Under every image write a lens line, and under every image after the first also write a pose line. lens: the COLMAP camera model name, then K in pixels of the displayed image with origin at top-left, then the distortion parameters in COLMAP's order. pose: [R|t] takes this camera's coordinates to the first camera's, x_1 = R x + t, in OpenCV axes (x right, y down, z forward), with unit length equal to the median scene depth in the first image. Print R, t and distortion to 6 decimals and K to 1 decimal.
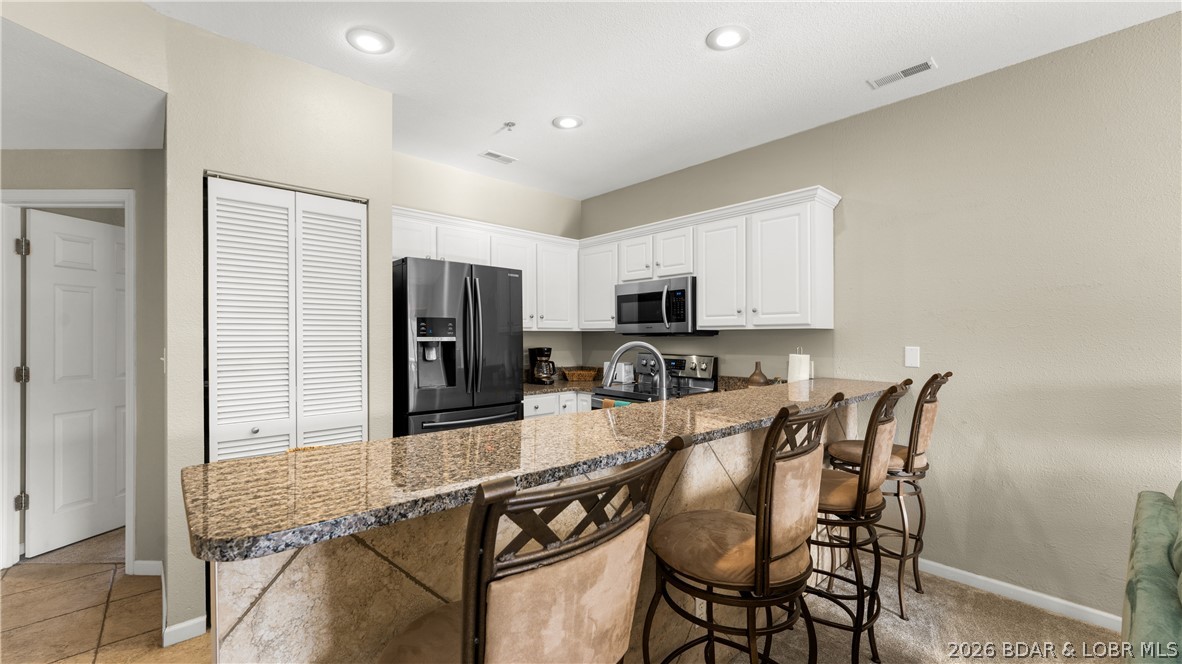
lens RADIAL K [[469.3, 0, 592.4], [0, 469.3, 335.7], [0, 0, 1]] dist [0.000520, 0.000305]
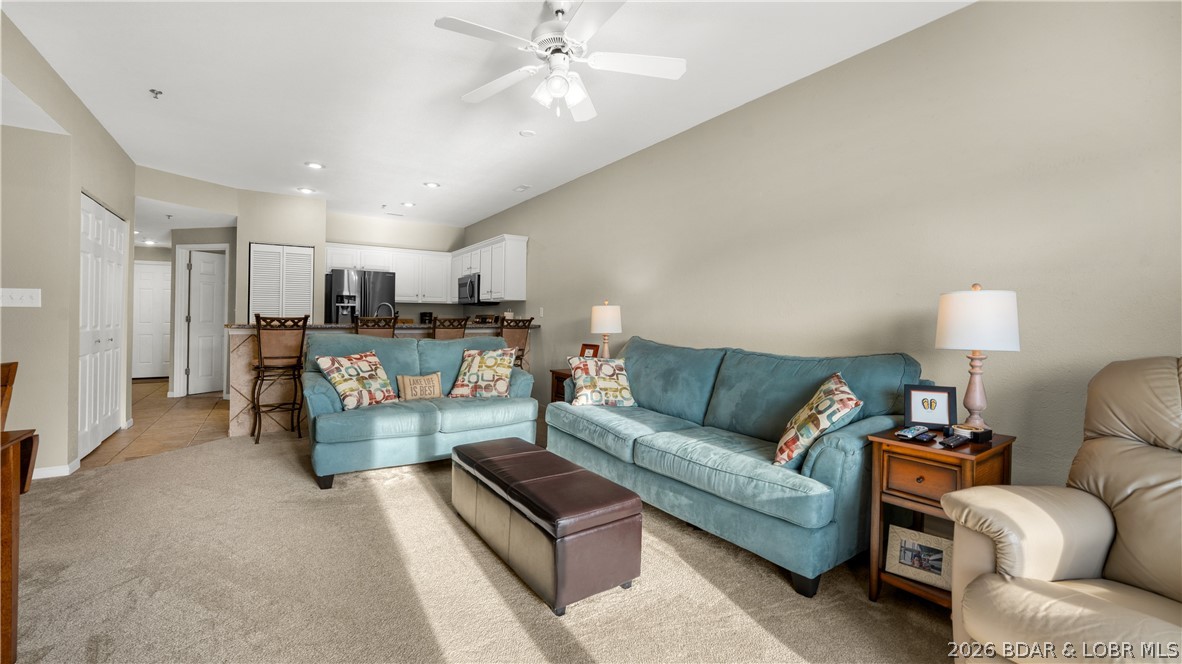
lens RADIAL K [[491.2, 0, 593.8], [0, 491.2, 324.8], [0, 0, 1]] dist [-0.001229, -0.000120]
pose [[0.989793, 0.006226, -0.142375, 1.046927], [-0.006047, 0.999980, 0.001685, 0.082994], [0.142383, -0.000807, 0.989811, -1.037648]]
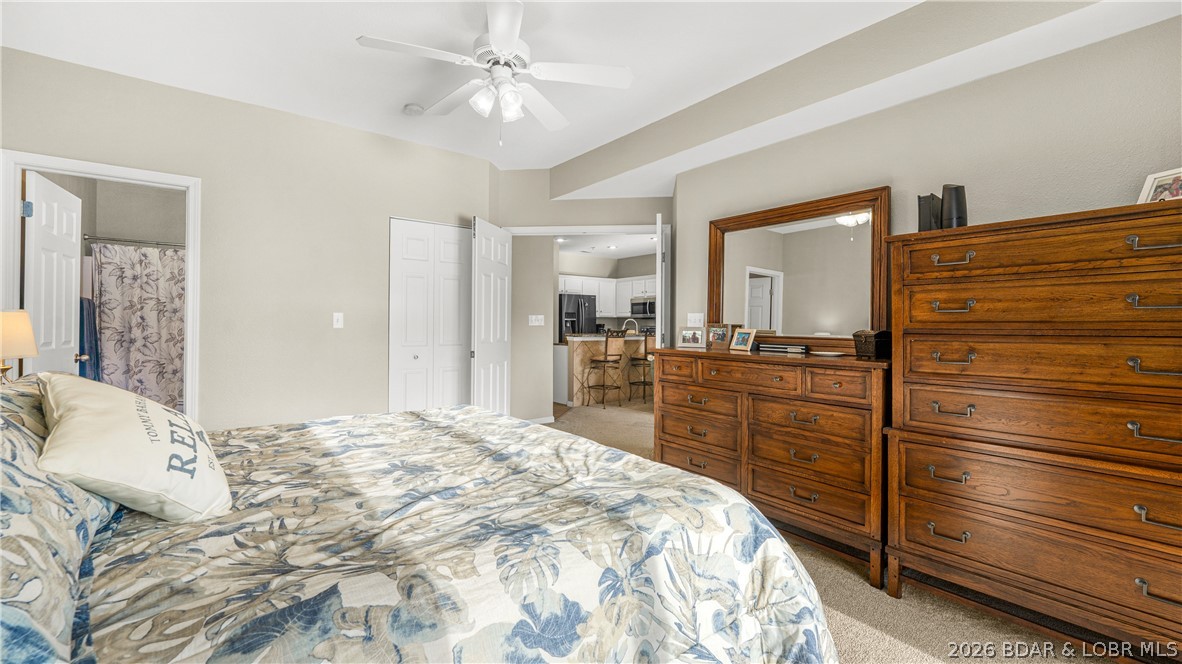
lens RADIAL K [[491.2, 0, 593.8], [0, 491.2, 324.8], [0, 0, 1]] dist [-0.001229, -0.000120]
pose [[0.997295, 0.002448, -0.073467, 0.055281], [-0.002444, 0.999997, 0.000143, 0.036538], [0.073467, 0.000037, 0.997298, -1.938710]]
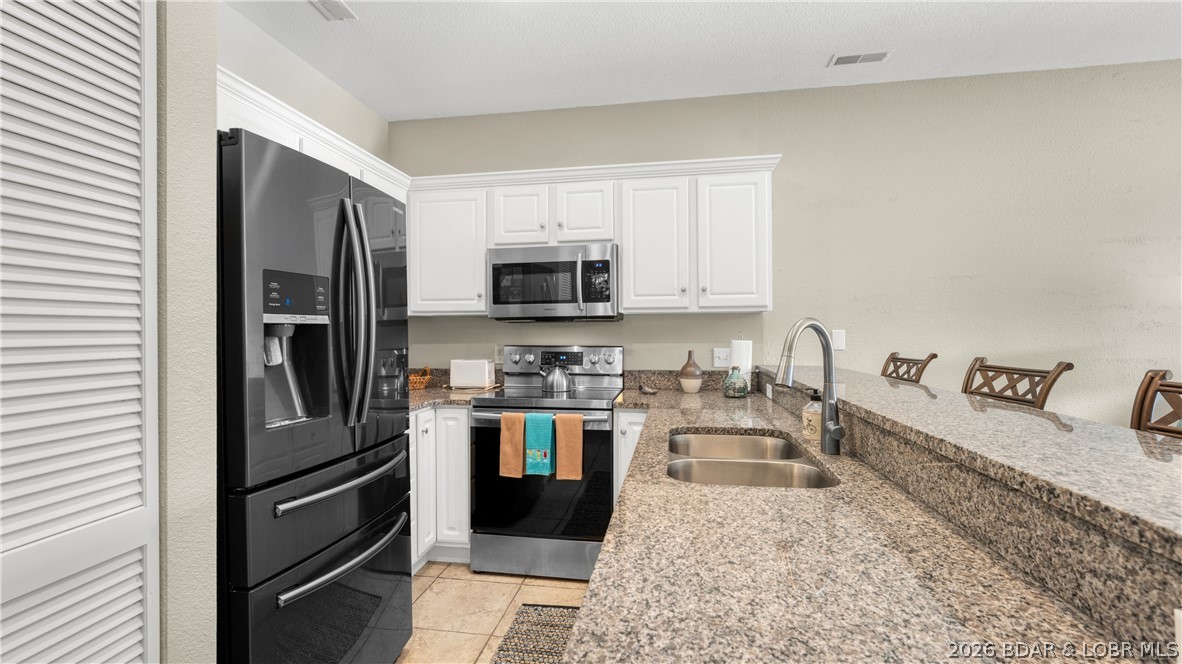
lens RADIAL K [[516.5, 0, 588.8], [0, 516.5, 327.8], [0, 0, 1]] dist [-0.000089, -0.000192]
pose [[0.793981, -0.001924, 0.607939, -0.358347], [0.006172, 0.999969, -0.004896, 0.017196], [-0.607911, 0.007640, 0.793969, 0.357853]]
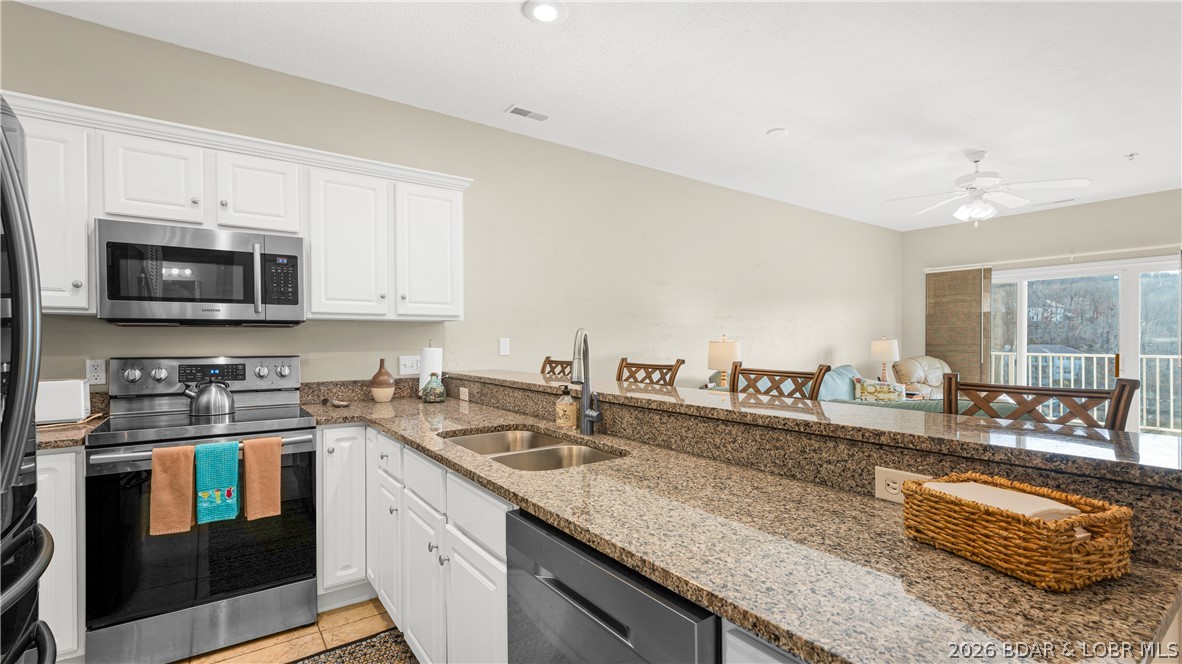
lens RADIAL K [[511.6, 0, 572.1], [0, 511.6, 340.4], [0, 0, 1]] dist [0.003758, -0.000111]
pose [[0.146170, -0.005282, 0.989245, -0.484565], [0.000282, 0.999986, 0.005298, 0.018002], [-0.989259, -0.000495, 0.146170, 0.522391]]
